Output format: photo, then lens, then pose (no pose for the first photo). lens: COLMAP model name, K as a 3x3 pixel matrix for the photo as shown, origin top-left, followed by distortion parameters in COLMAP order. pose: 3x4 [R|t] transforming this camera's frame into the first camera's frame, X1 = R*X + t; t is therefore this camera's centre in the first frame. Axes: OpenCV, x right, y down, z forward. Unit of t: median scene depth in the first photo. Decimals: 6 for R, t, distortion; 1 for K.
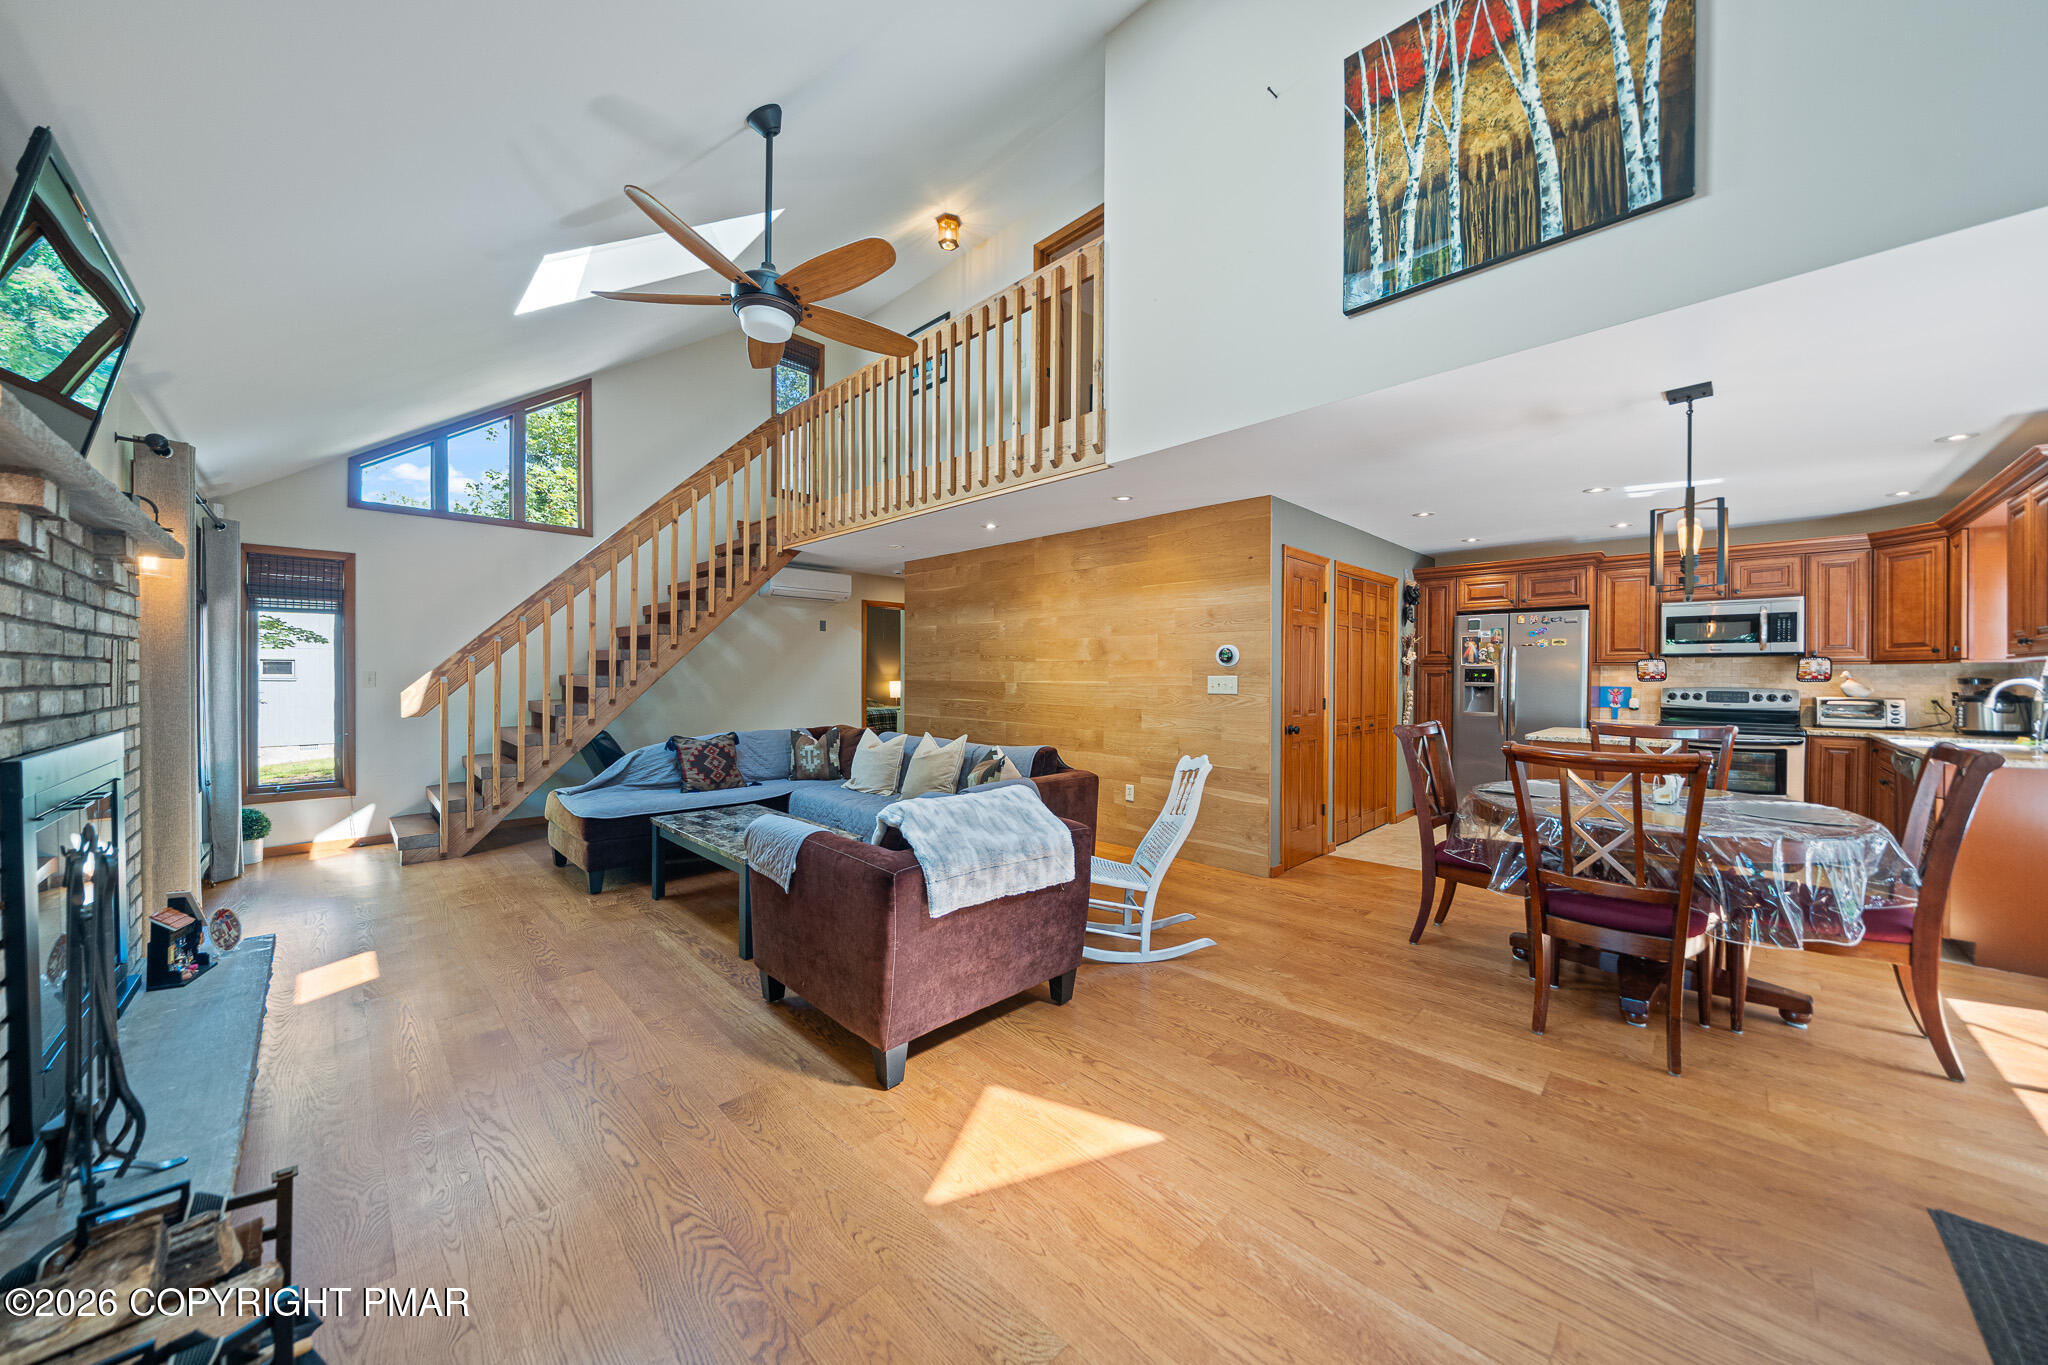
lens RADIAL K [[702.5, 0, 1019.5], [0, 702.5, 679.8], [0, 0, 1]] dist [-0.007994, 0.000126]
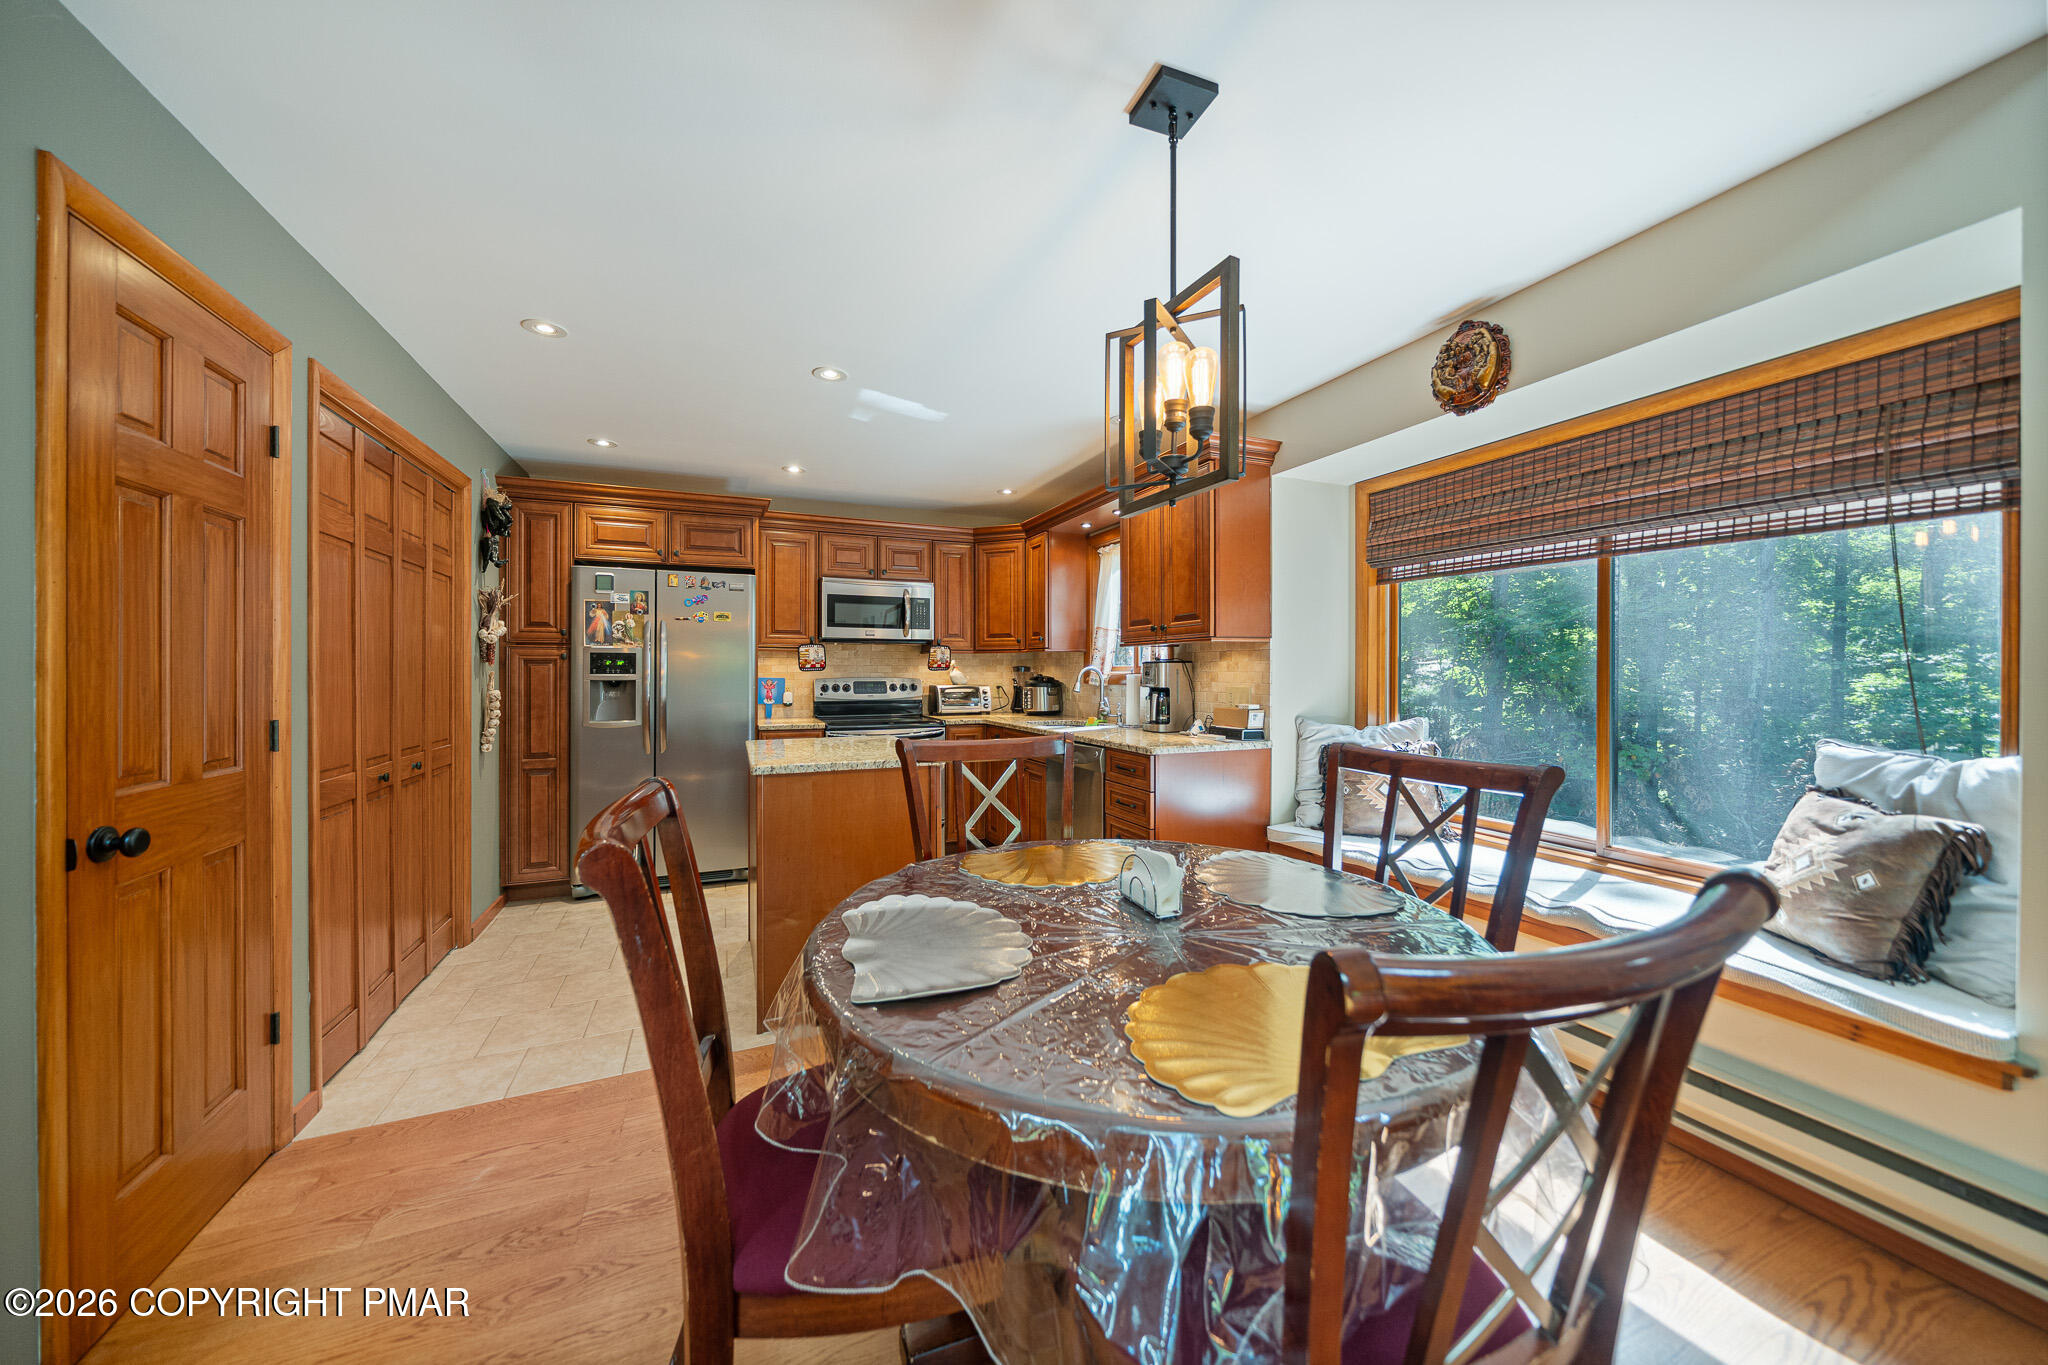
lens RADIAL K [[704.8, 0, 1019.2], [0, 704.8, 671.0], [0, 0, 1]] dist [-0.001033, -0.000040]
pose [[0.366025, -0.003281, 0.930599, 0.221584], [0.009038, 0.999959, -0.000030, 0.004593], [-0.930561, 0.008421, 0.366040, 0.475078]]
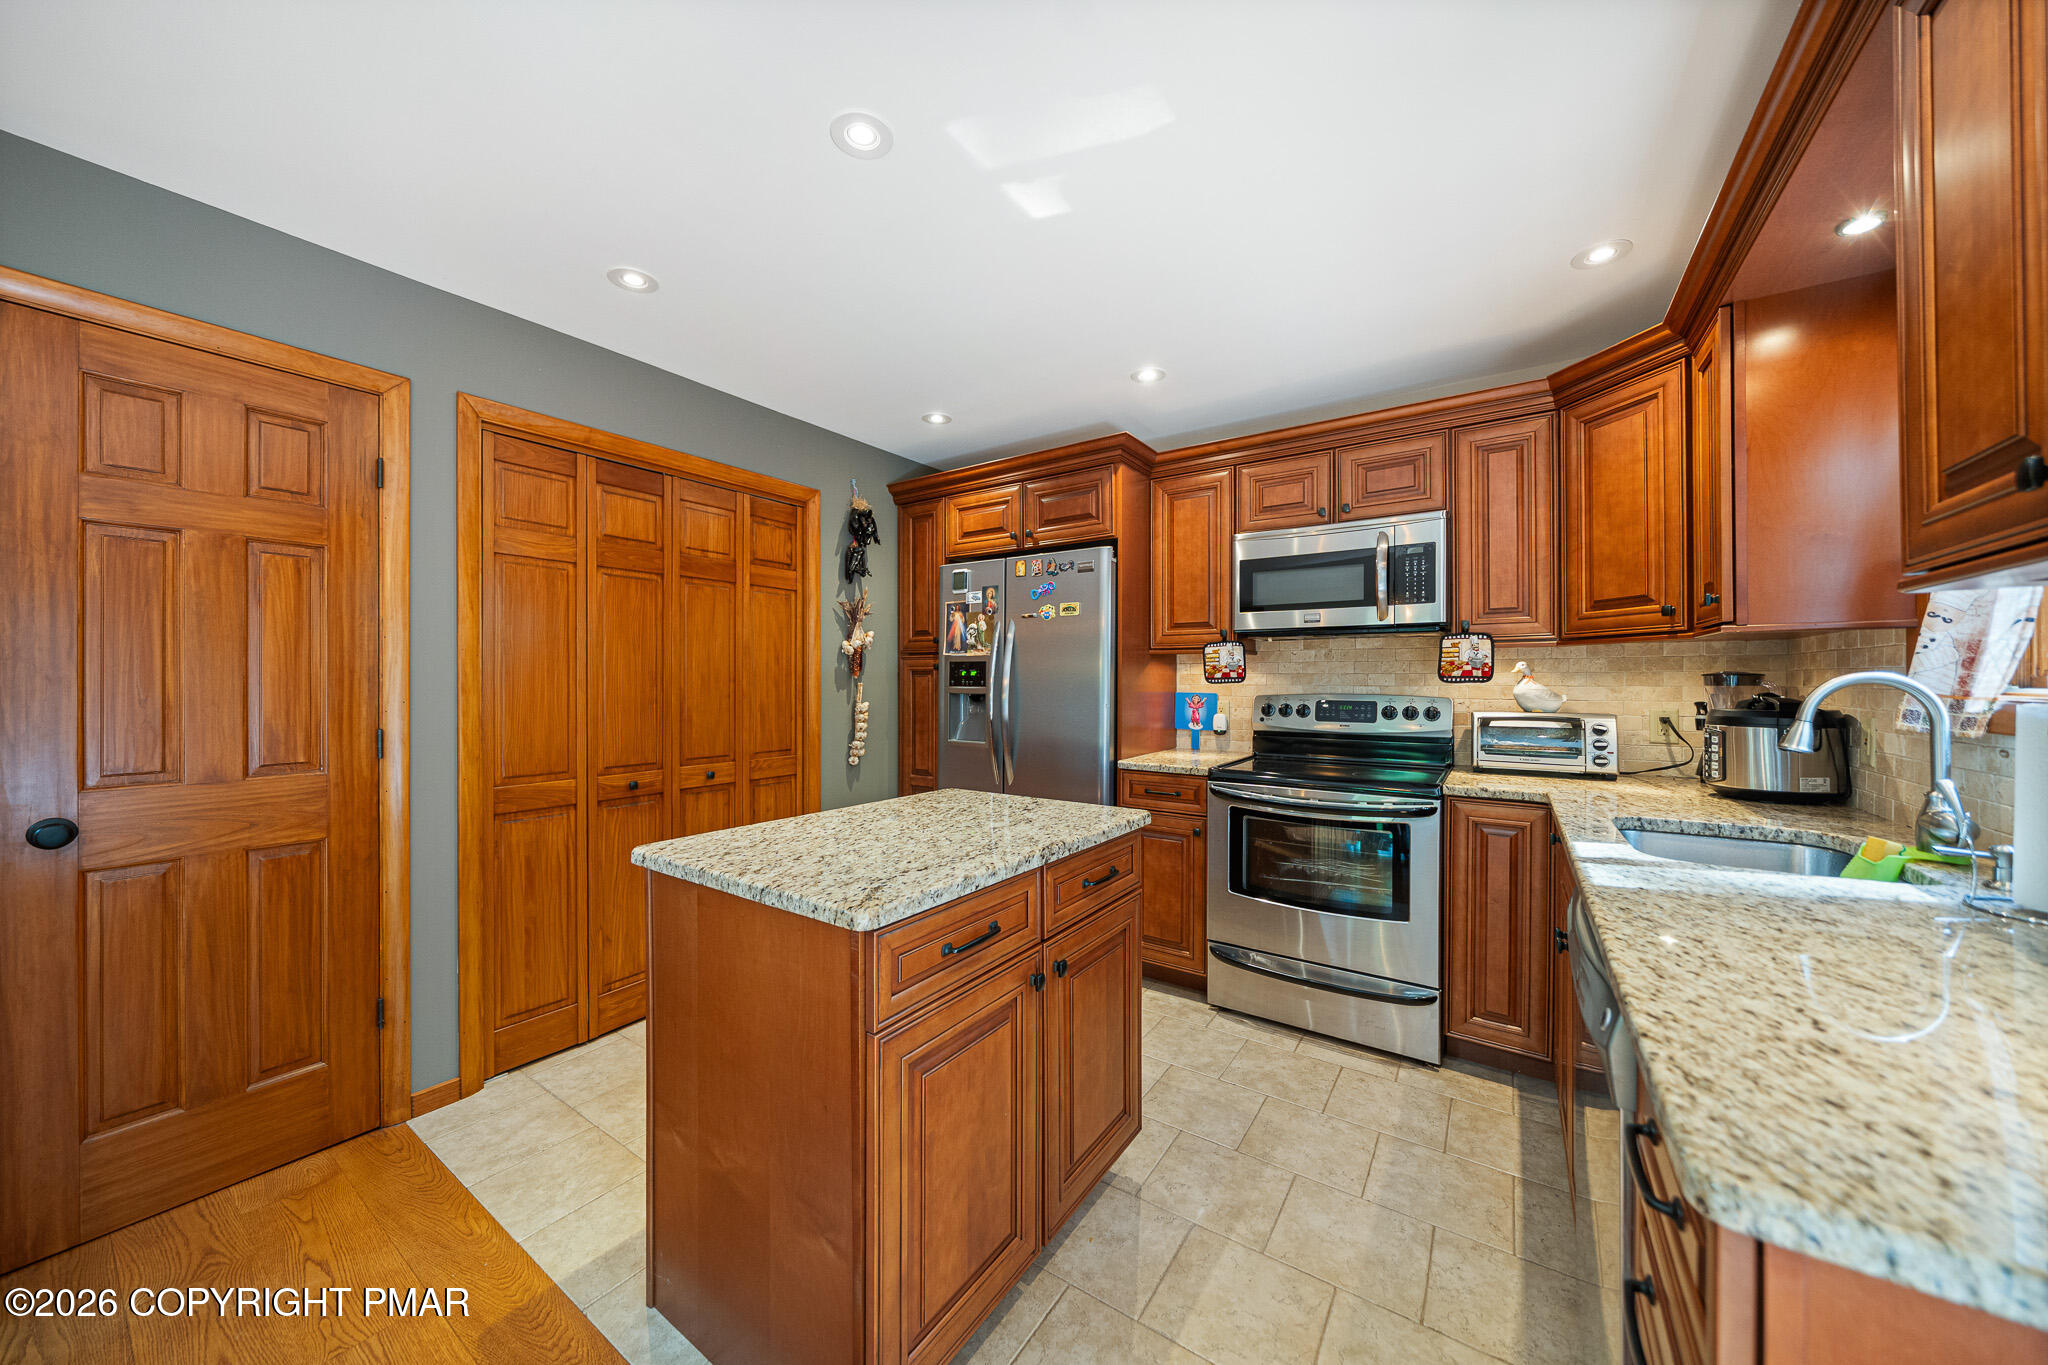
lens RADIAL K [[702.5, 0, 1019.5], [0, 702.5, 679.8], [0, 0, 1]] dist [-0.007994, 0.000126]
pose [[0.982573, -0.002870, 0.185855, 0.664772], [0.004502, 0.999955, -0.008358, 0.003508], [-0.185823, 0.009049, 0.982542, 0.511462]]
